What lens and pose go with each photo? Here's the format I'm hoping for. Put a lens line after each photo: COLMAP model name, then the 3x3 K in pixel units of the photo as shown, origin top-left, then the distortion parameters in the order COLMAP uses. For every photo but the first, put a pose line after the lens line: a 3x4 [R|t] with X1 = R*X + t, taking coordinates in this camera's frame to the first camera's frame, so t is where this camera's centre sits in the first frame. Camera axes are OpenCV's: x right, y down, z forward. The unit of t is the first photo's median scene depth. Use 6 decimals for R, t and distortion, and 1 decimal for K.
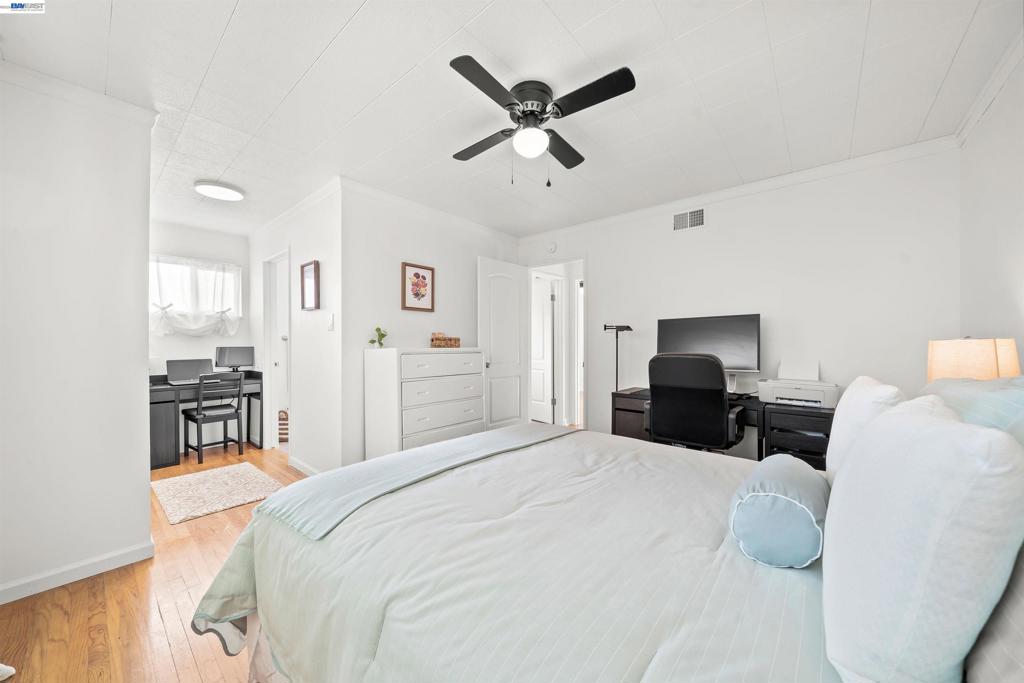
lens RADIAL K [[351.3, 0, 501.3], [0, 351.3, 344.1], [0, 0, 1]] dist [-0.017256, -0.000026]
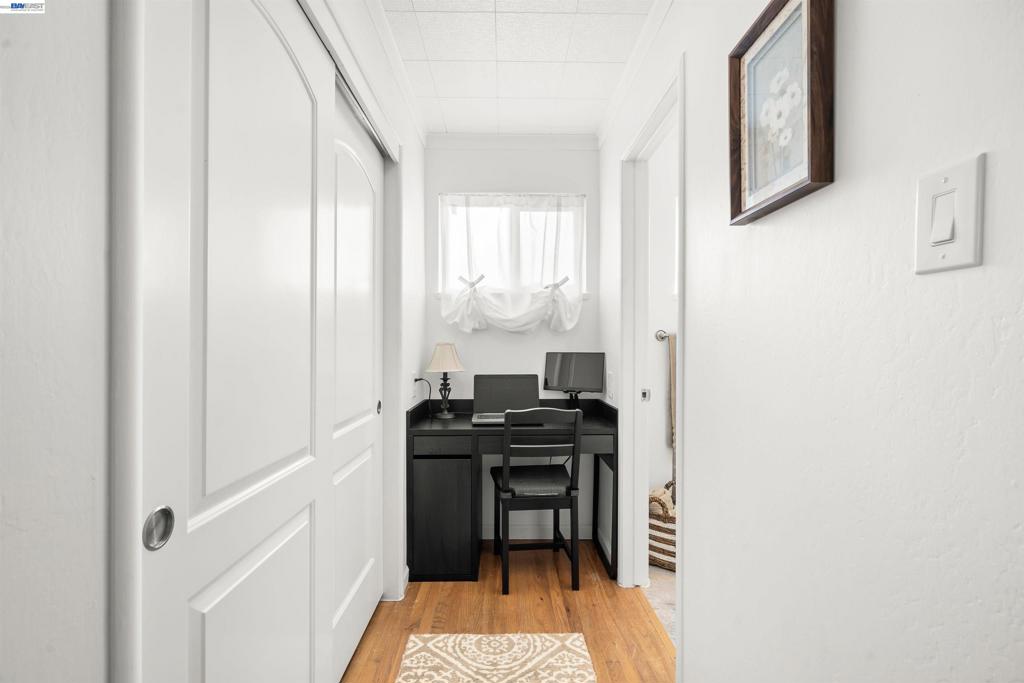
lens RADIAL K [[468.9, 0, 512.0], [0, 468.9, 341.5], [0, 0, 1]] dist [0.000898, 0.000023]
pose [[0.660521, -0.001486, -0.750806, -0.323146], [-0.010276, 0.999886, -0.011020, 0.000317], [0.750737, 0.014994, 0.660430, 0.498119]]
